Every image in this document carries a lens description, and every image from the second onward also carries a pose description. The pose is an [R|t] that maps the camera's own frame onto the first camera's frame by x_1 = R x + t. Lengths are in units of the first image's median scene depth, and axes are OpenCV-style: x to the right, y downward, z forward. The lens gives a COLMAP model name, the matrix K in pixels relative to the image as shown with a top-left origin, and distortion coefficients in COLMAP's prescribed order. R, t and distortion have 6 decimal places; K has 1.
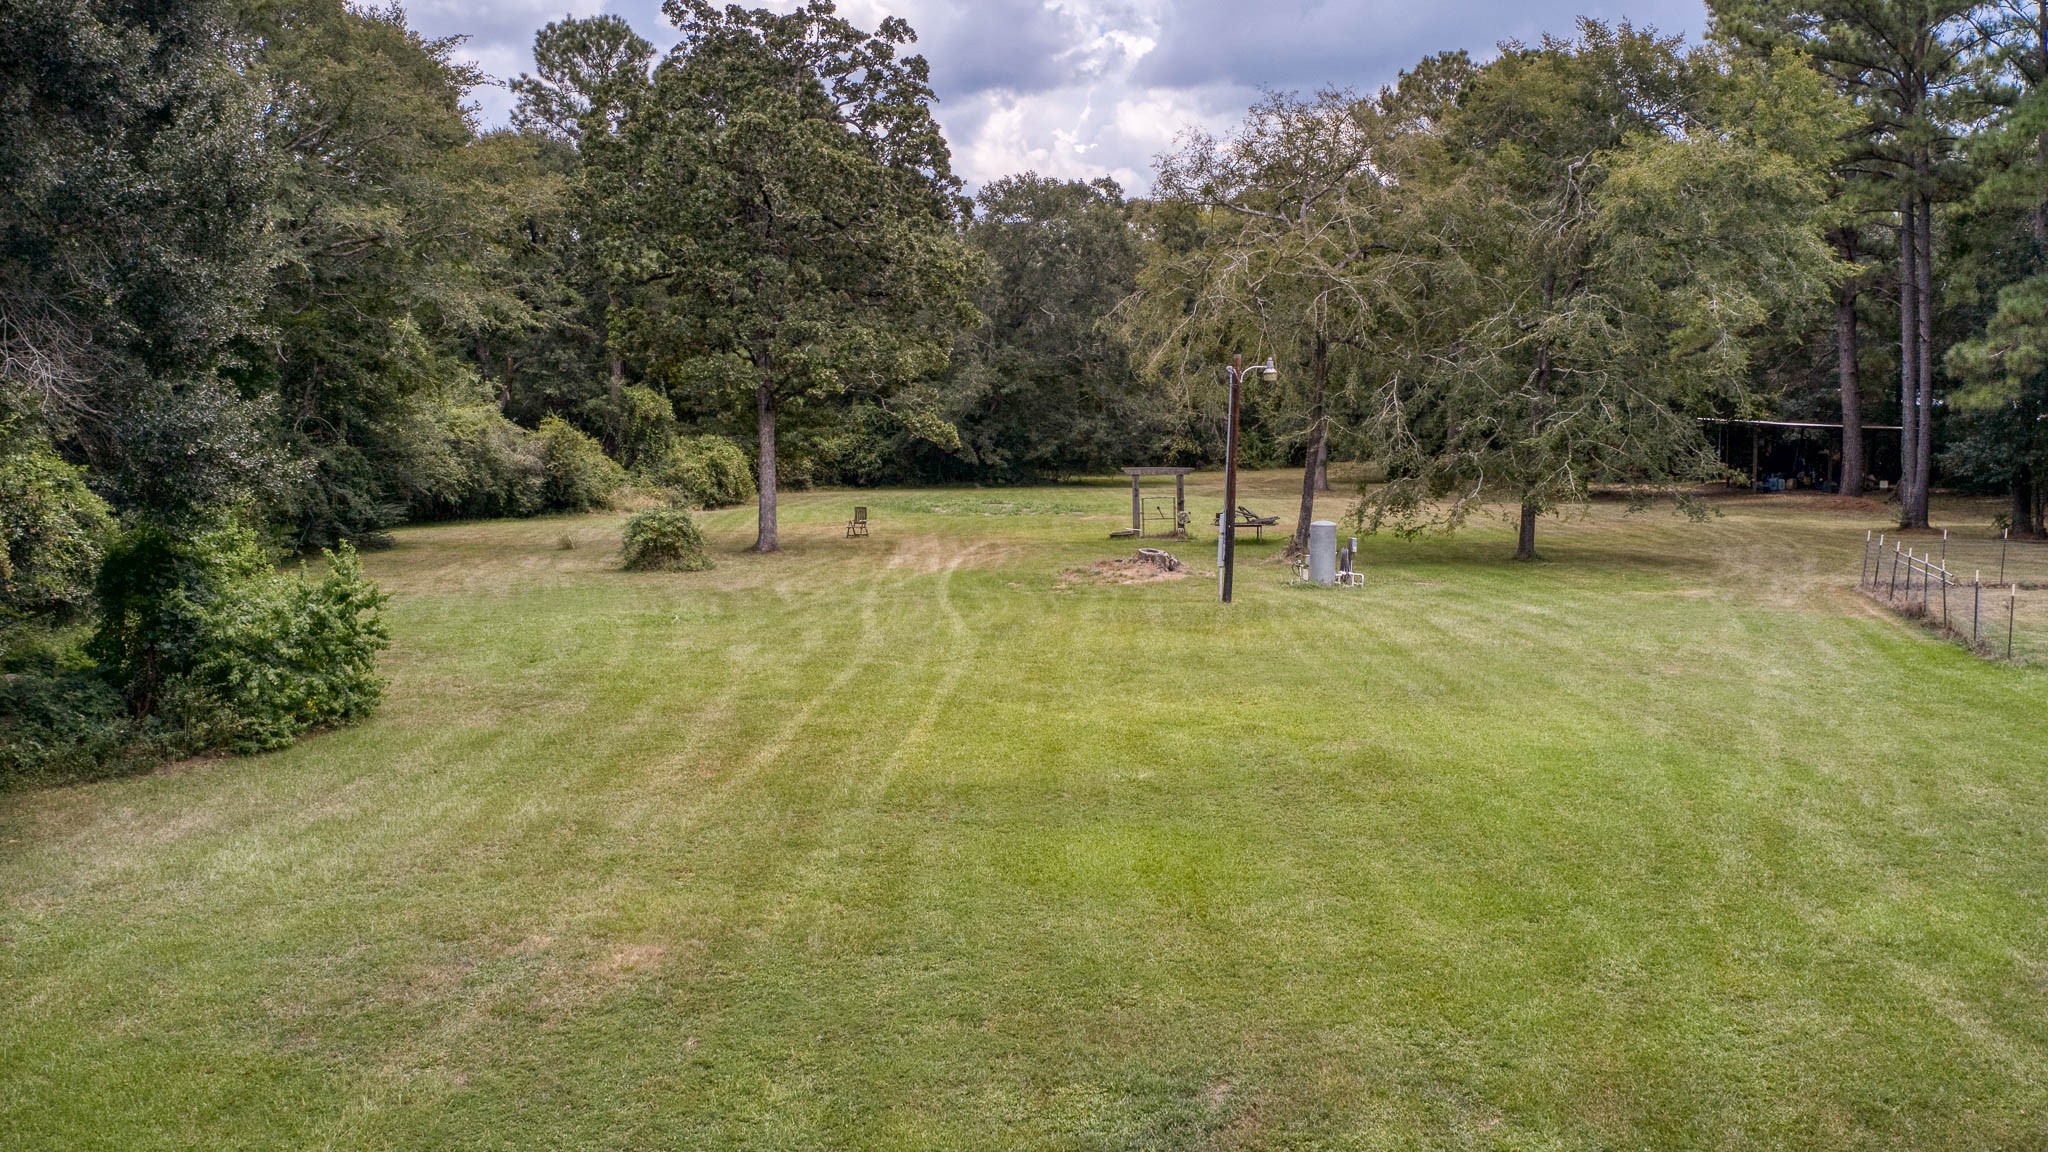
lens RADIAL K [[1660.6, 0, 1053.3], [0, 1660.6, 575.6], [0, 0, 1]] dist [0.064366, -0.247193]
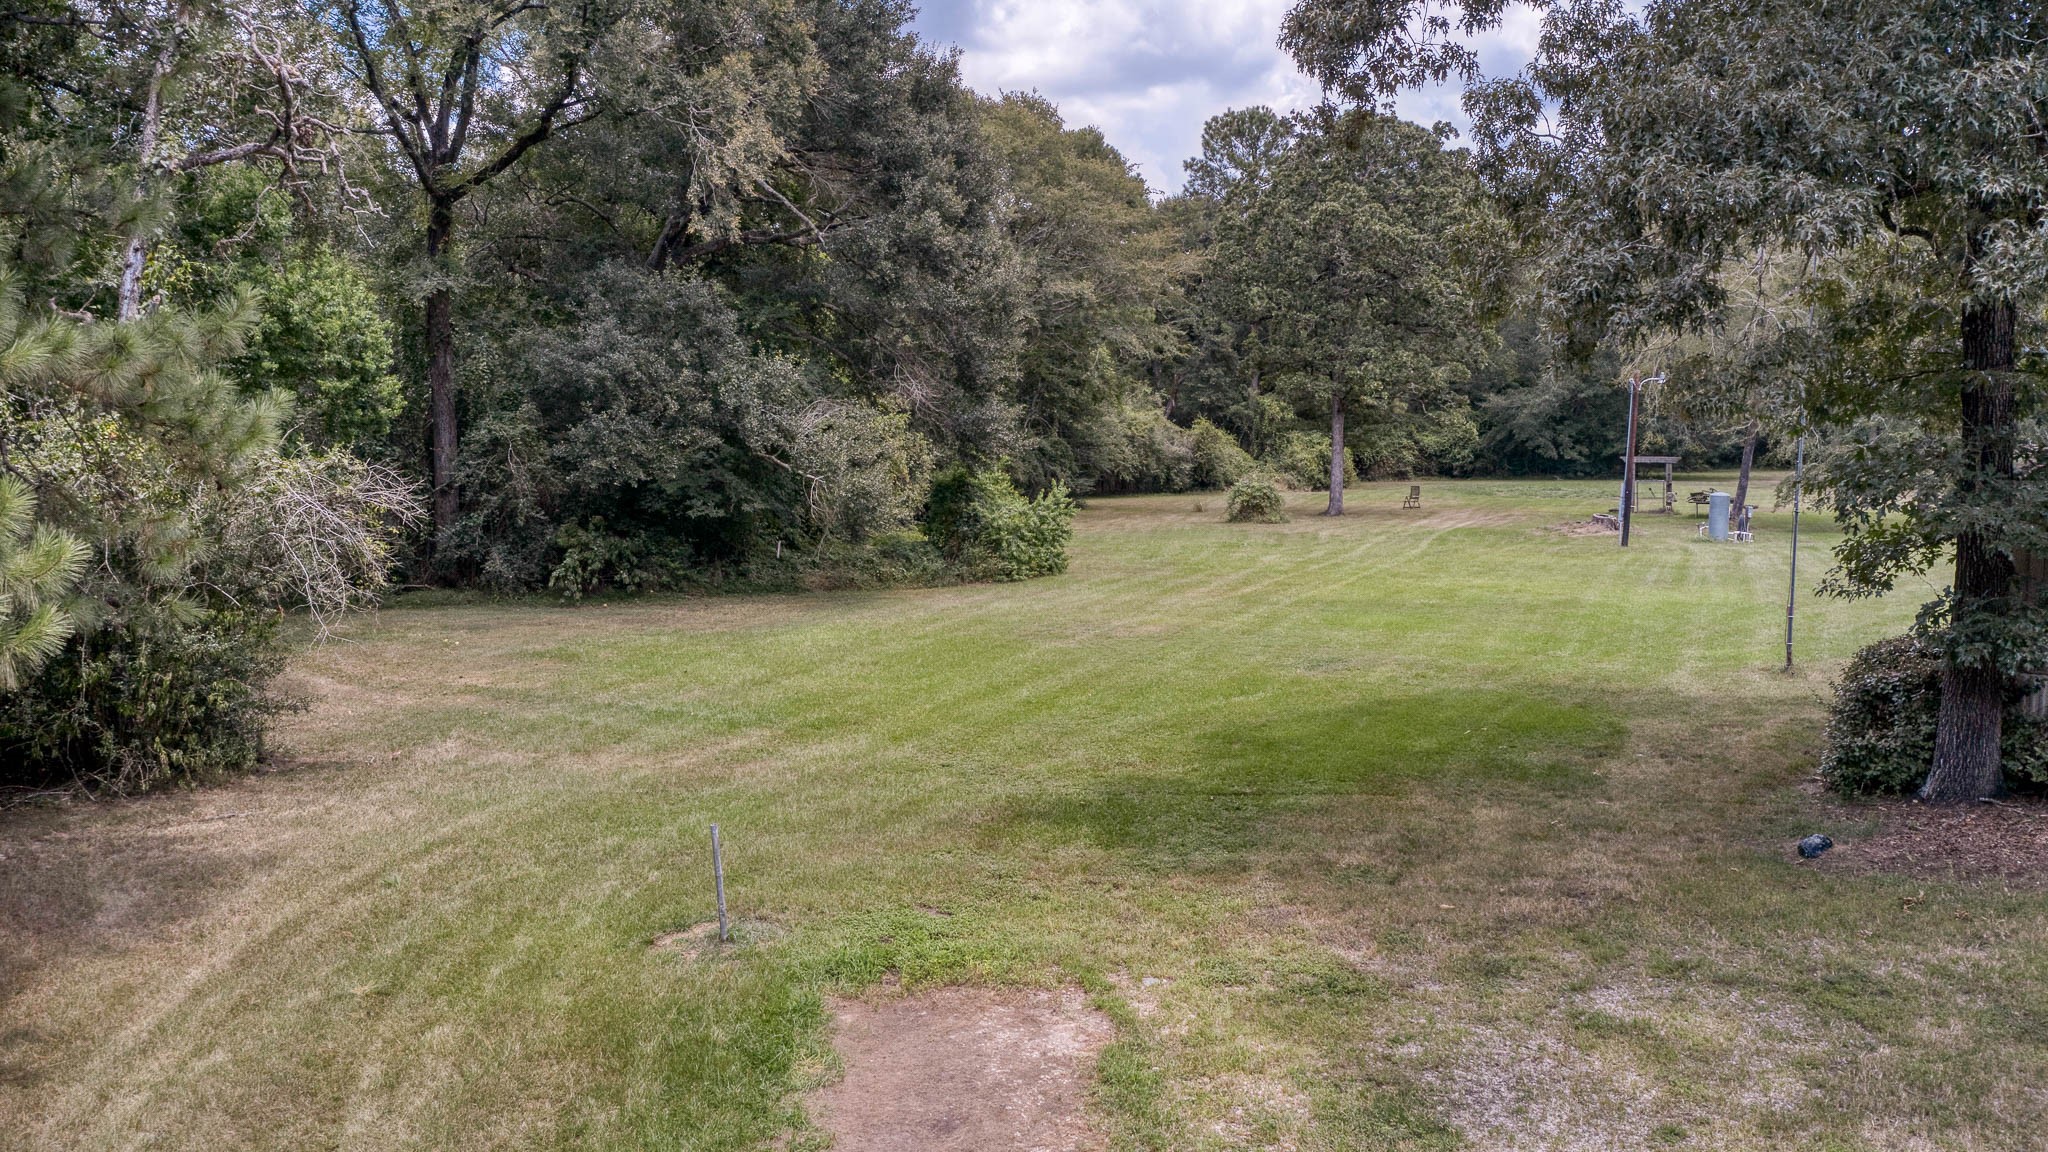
lens RADIAL K [[1660.6, 0, 1053.3], [0, 1660.6, 575.6], [0, 0, 1]] dist [0.064366, -0.247193]
pose [[0.918817, 0.035930, -0.393046, 0.142046], [-0.037180, 0.999299, 0.004435, 0.034606], [0.392929, 0.010538, 0.919508, -0.323255]]
